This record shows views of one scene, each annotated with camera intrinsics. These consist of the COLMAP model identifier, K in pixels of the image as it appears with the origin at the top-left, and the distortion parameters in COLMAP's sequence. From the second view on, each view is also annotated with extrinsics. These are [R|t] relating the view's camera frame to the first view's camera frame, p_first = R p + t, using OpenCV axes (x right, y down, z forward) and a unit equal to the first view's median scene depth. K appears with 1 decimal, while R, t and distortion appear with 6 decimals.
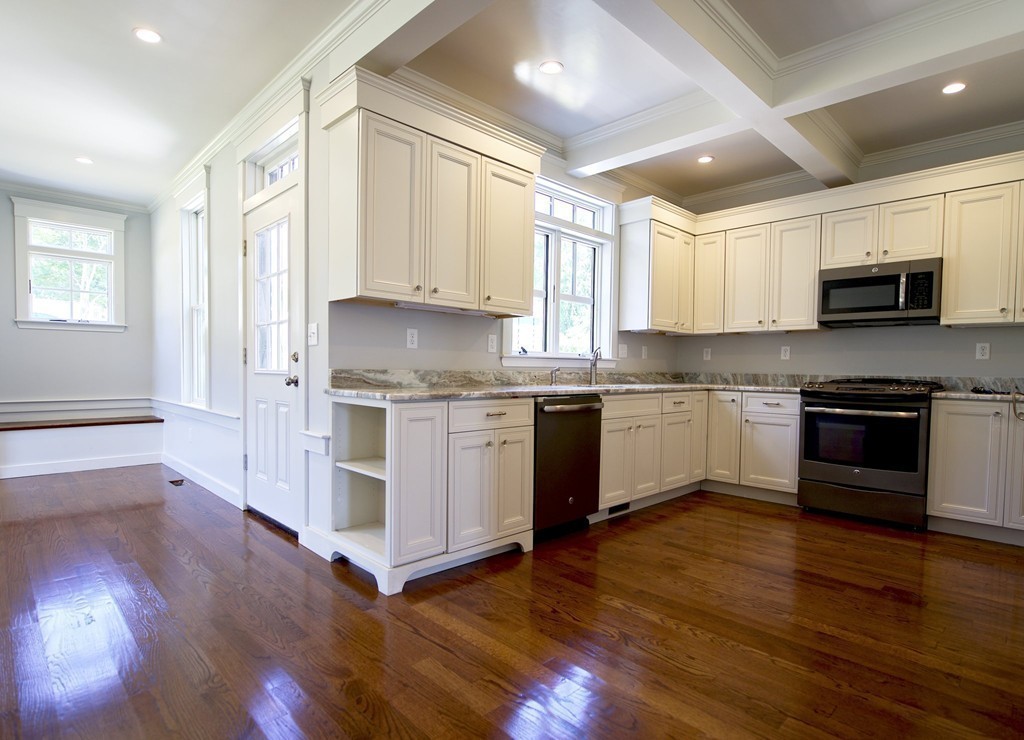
lens RADIAL K [[540.2, 0, 517.9], [0, 540.2, 387.8], [0, 0, 1]] dist [-0.014565, 0.000226]
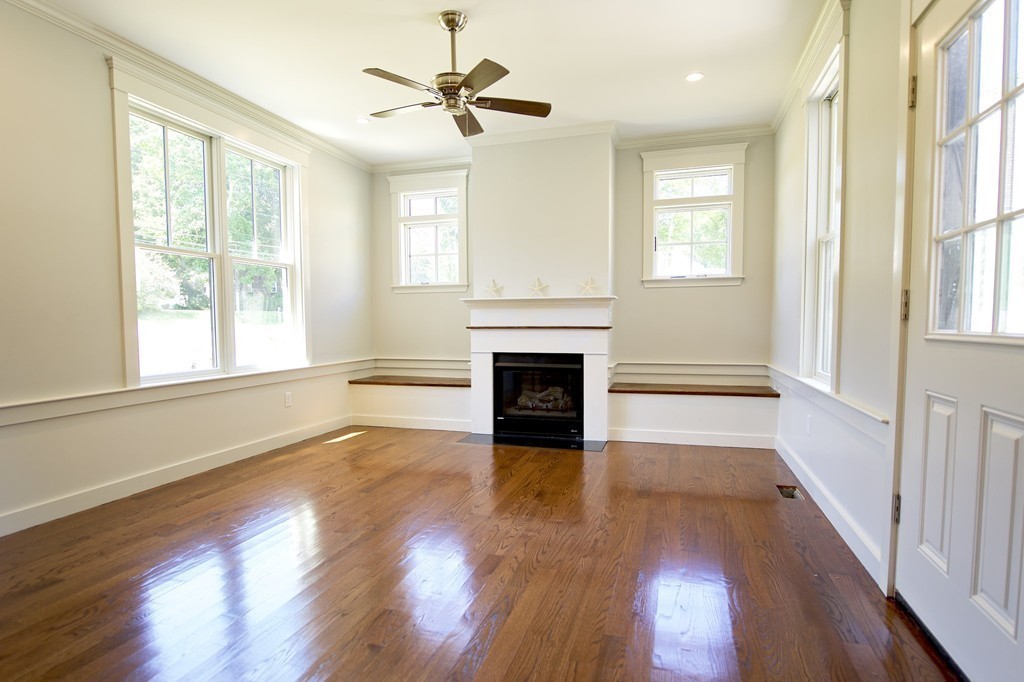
lens RADIAL K [[547.7, 0, 506.2], [0, 547.7, 357.8], [0, 0, 1]] dist [-0.012049, -0.000235]
pose [[0.467509, 0.041013, -0.883037, -0.229177], [-0.020258, 0.999158, 0.035681, -0.020267], [0.883756, 0.001208, 0.467946, 0.429097]]
